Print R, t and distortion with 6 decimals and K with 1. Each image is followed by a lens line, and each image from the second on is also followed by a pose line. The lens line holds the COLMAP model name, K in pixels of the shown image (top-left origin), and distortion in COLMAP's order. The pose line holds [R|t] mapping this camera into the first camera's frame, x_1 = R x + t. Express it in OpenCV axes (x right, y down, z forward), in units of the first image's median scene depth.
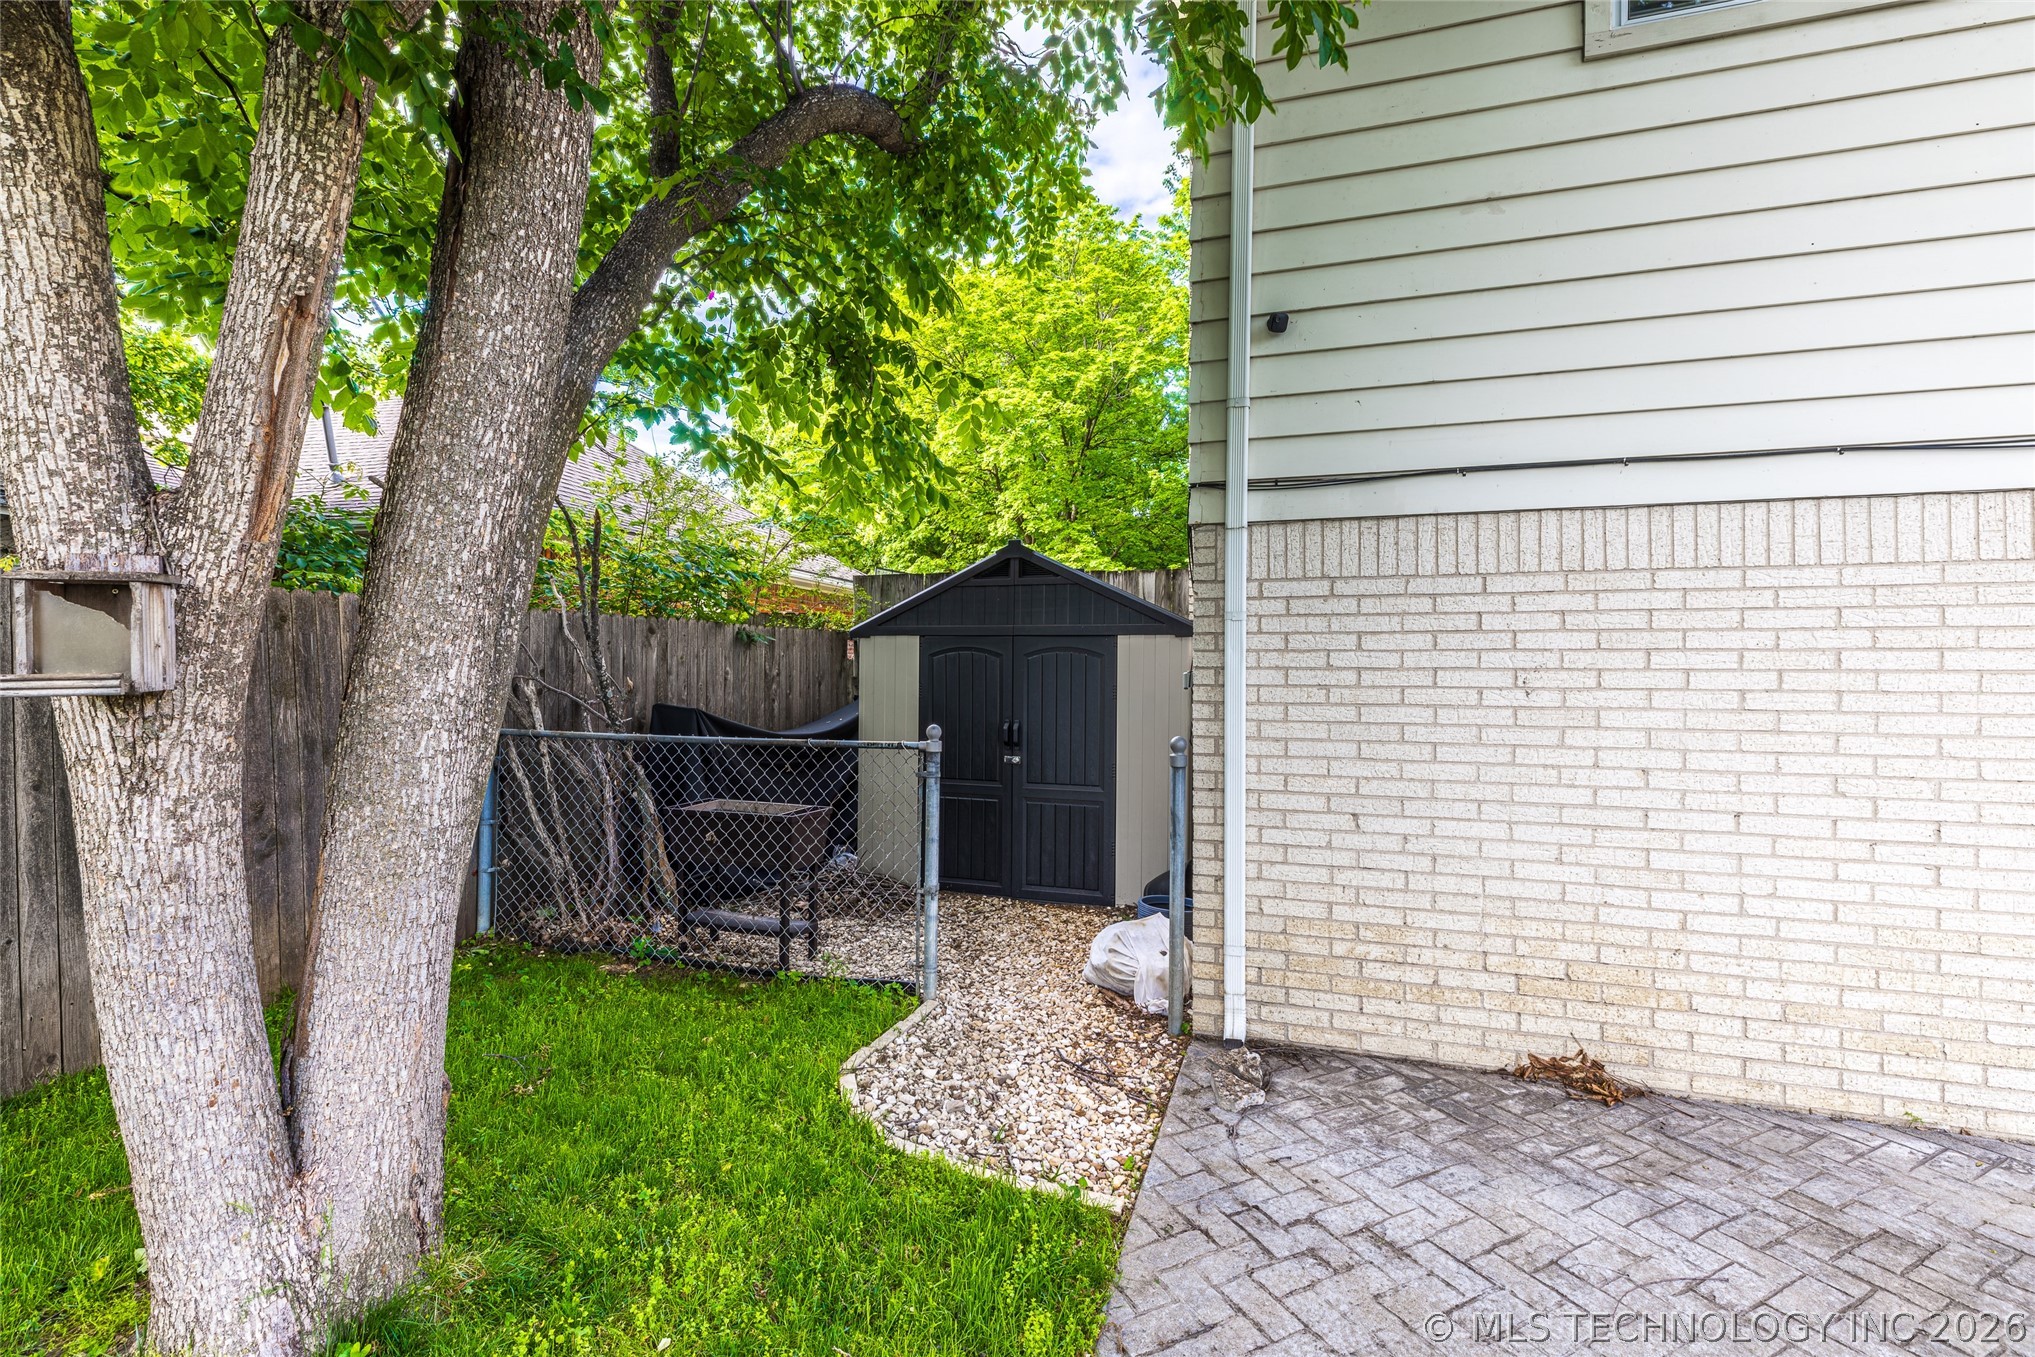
lens RADIAL K [[905.9, 0, 1016.6], [0, 905.9, 668.1], [0, 0, 1]] dist [0.005242, -0.000409]
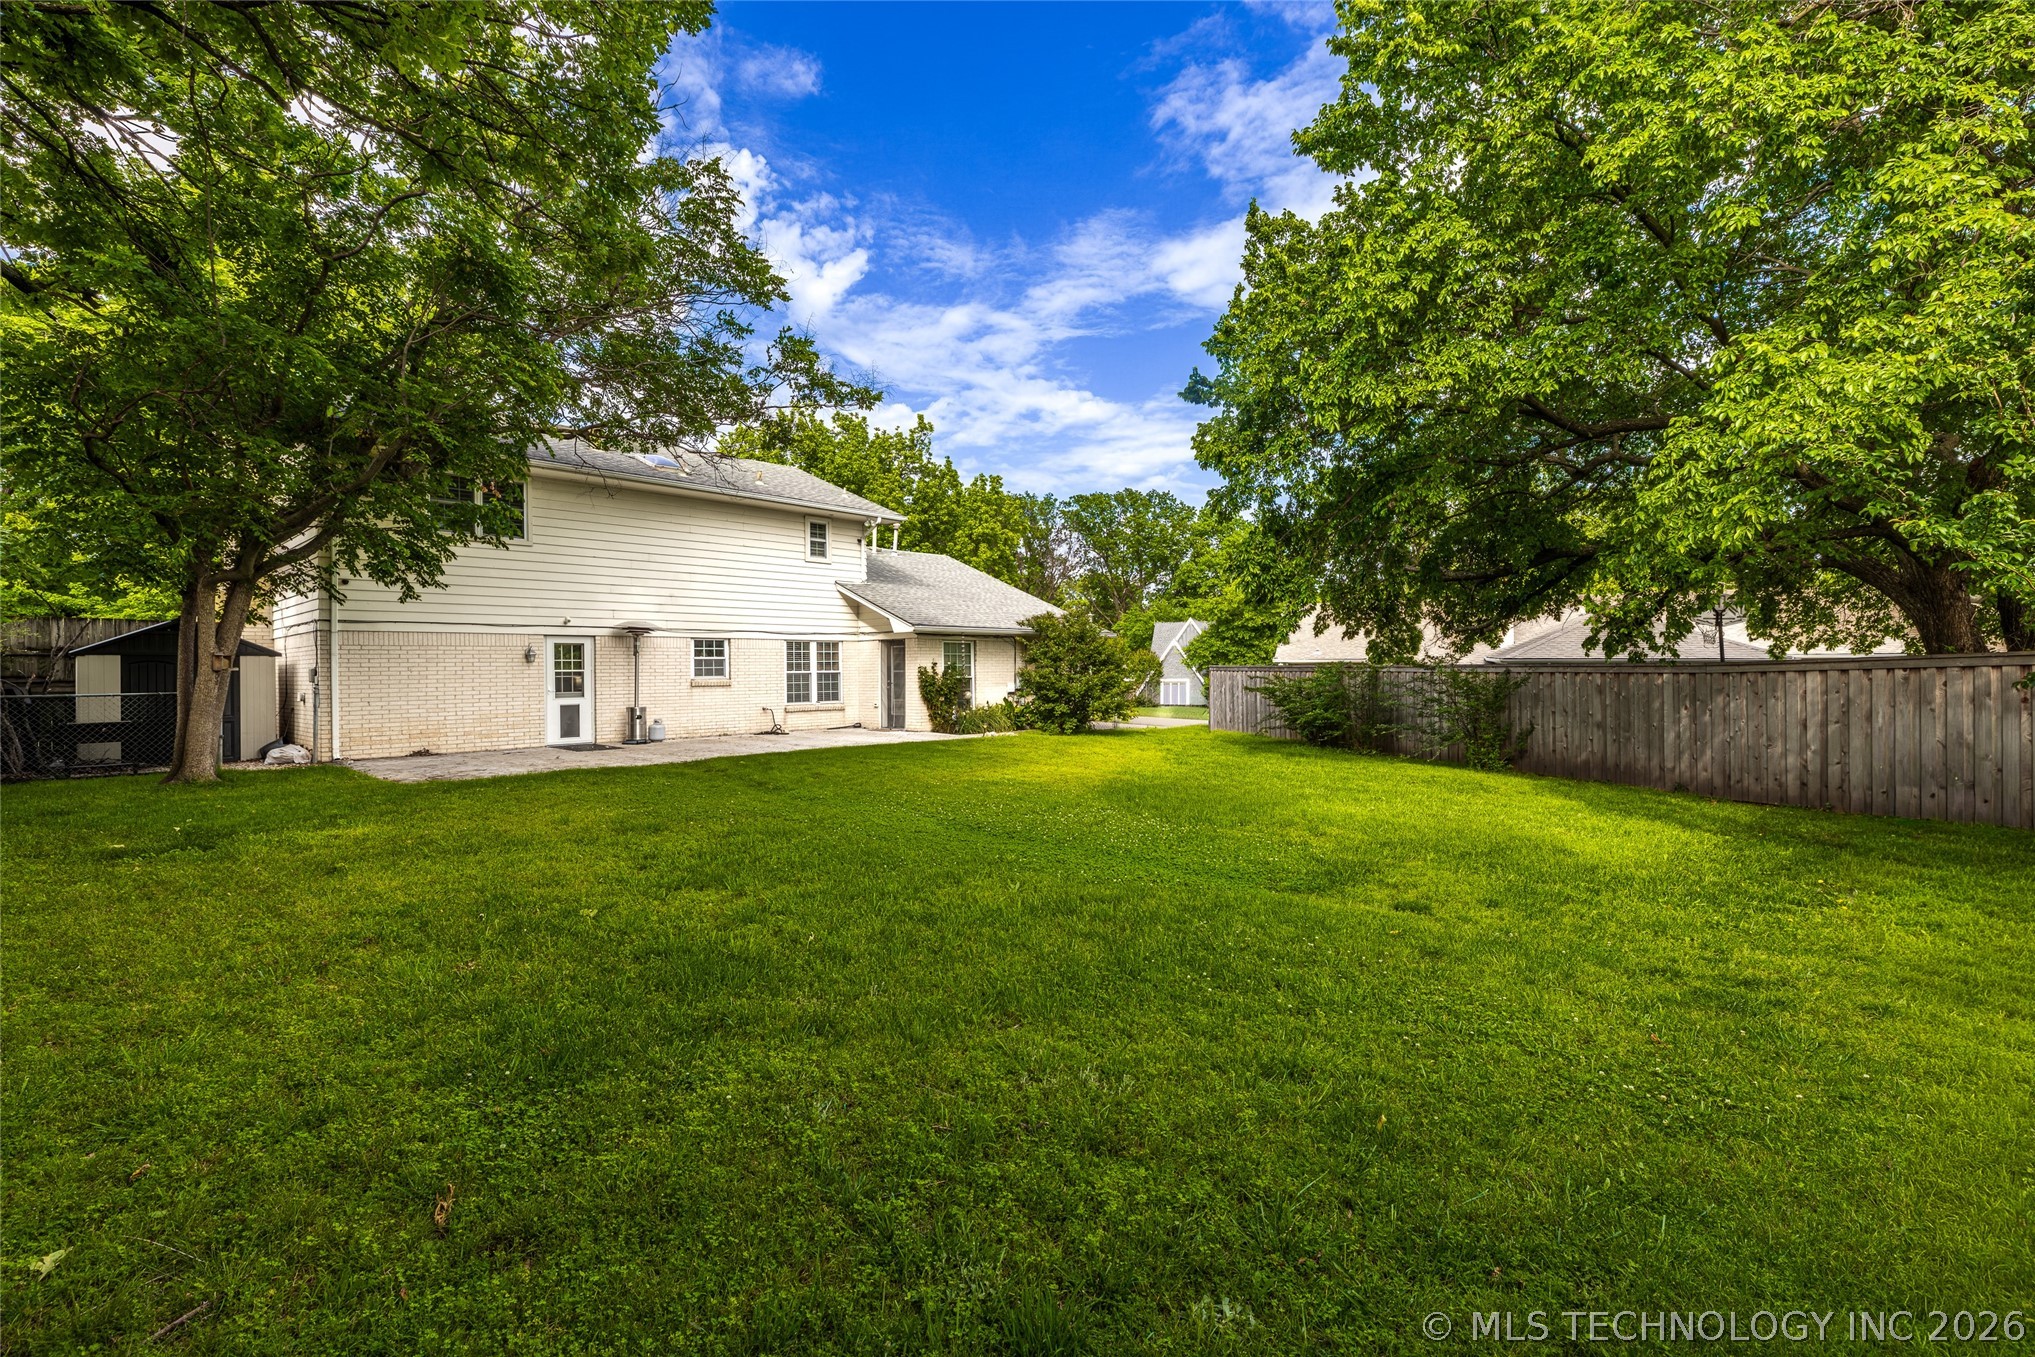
lens RADIAL K [[905.9, 0, 1011.5], [0, 905.9, 671.2], [0, 0, 1]] dist [0.005242, -0.000409]
pose [[0.428929, -0.013207, 0.903242, -2.246400], [0.015706, 0.999851, 0.007161, 0.036900], [-0.903202, 0.011115, 0.429073, -3.654170]]
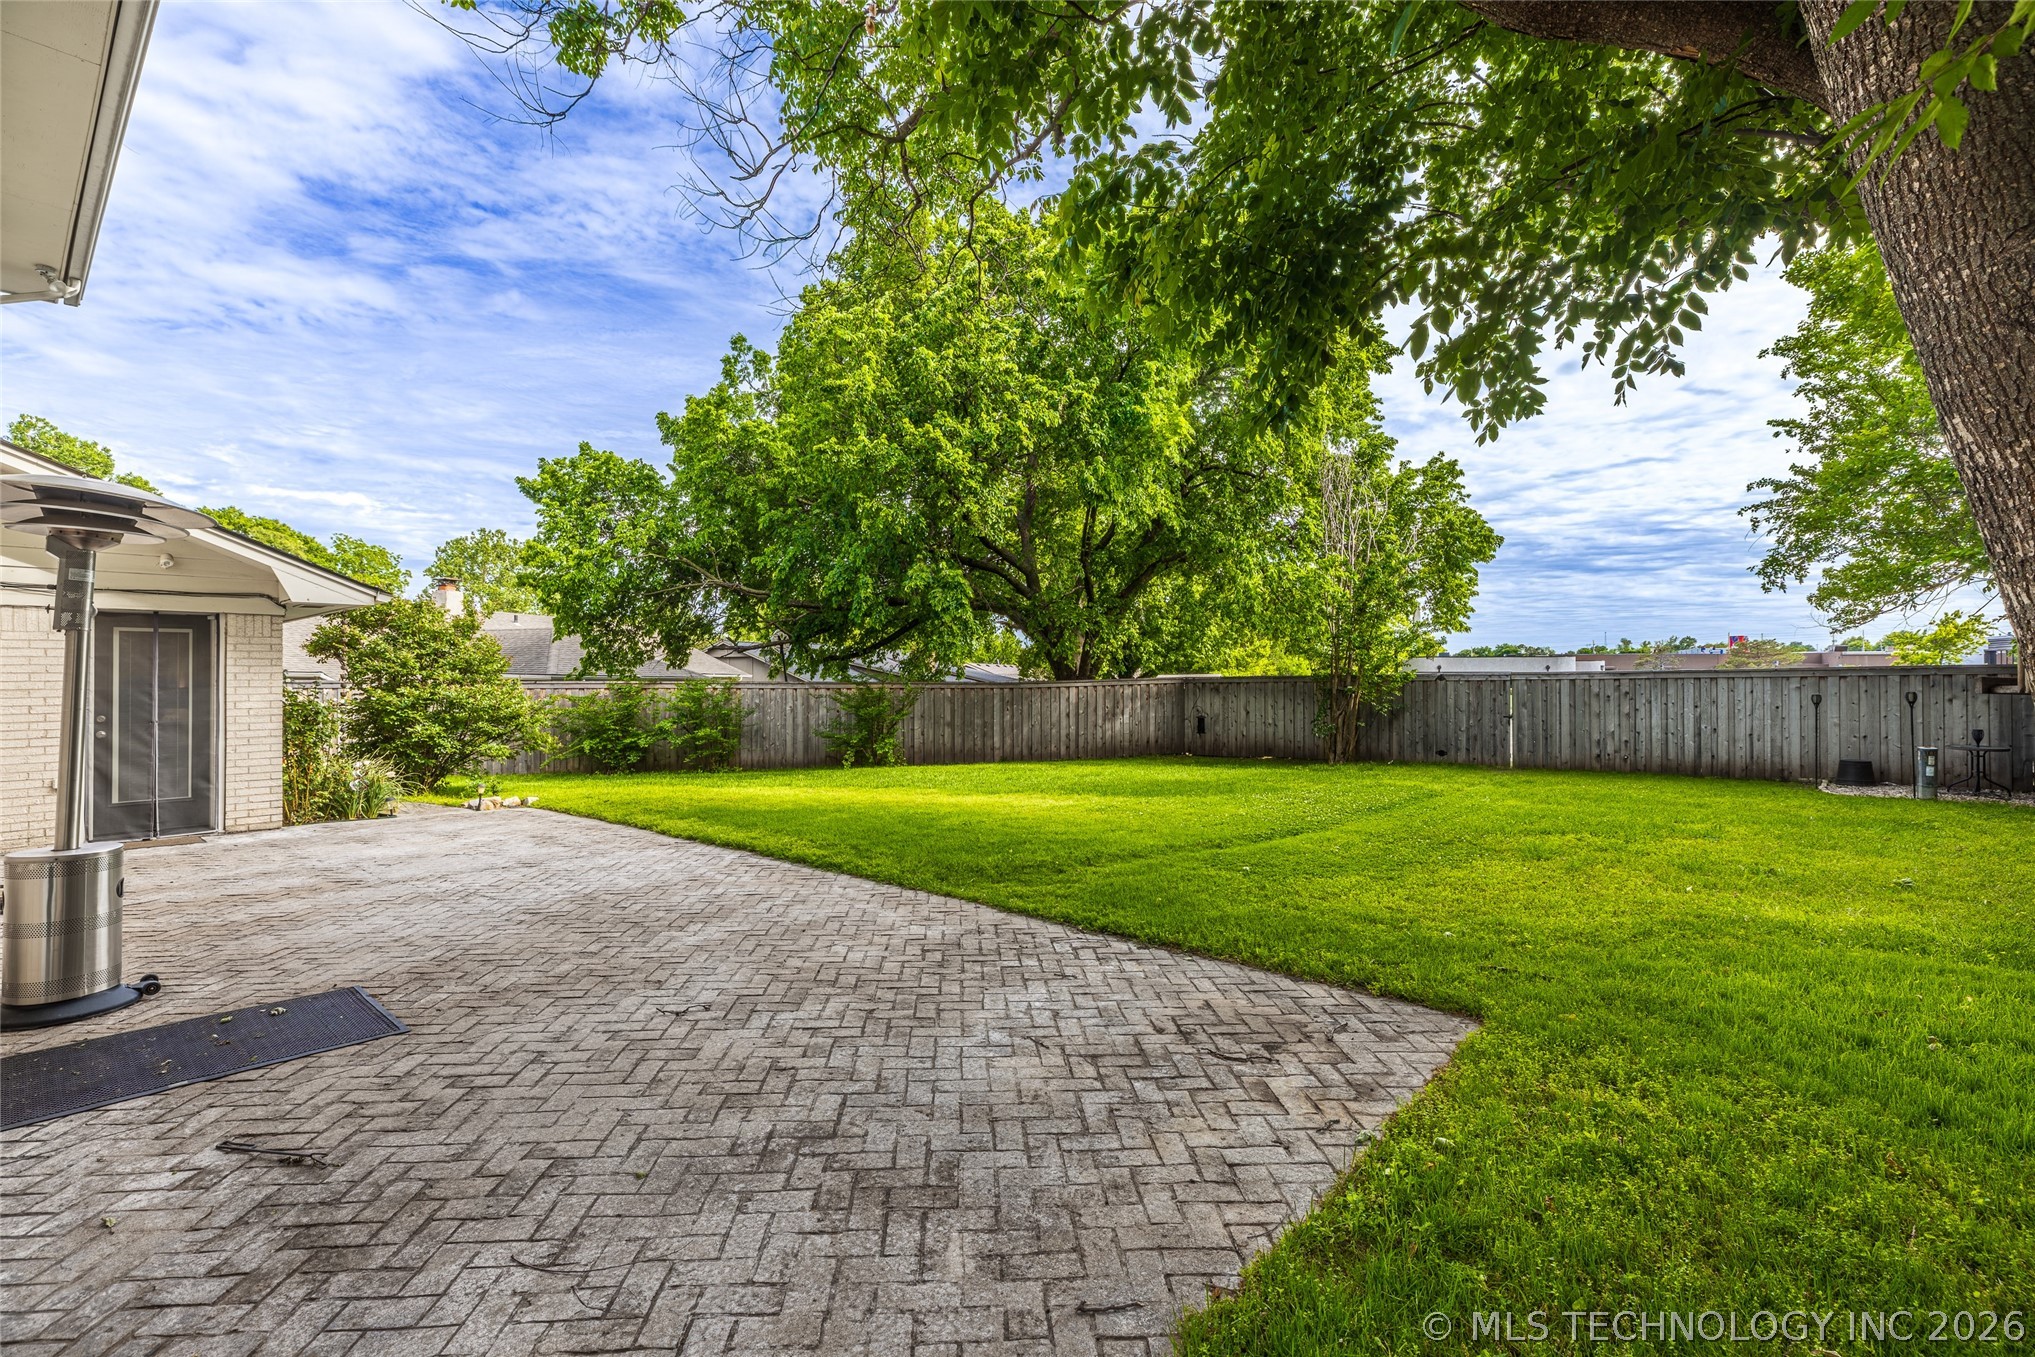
lens RADIAL K [[905.9, 0, 1021.5], [0, 905.9, 677.2], [0, 0, 1]] dist [0.005242, -0.000409]
pose [[-0.918704, -0.007282, 0.394880, -0.102754], [-0.005914, 0.999972, 0.004683, 0.003580], [-0.394903, 0.001967, -0.918721, 1.142950]]
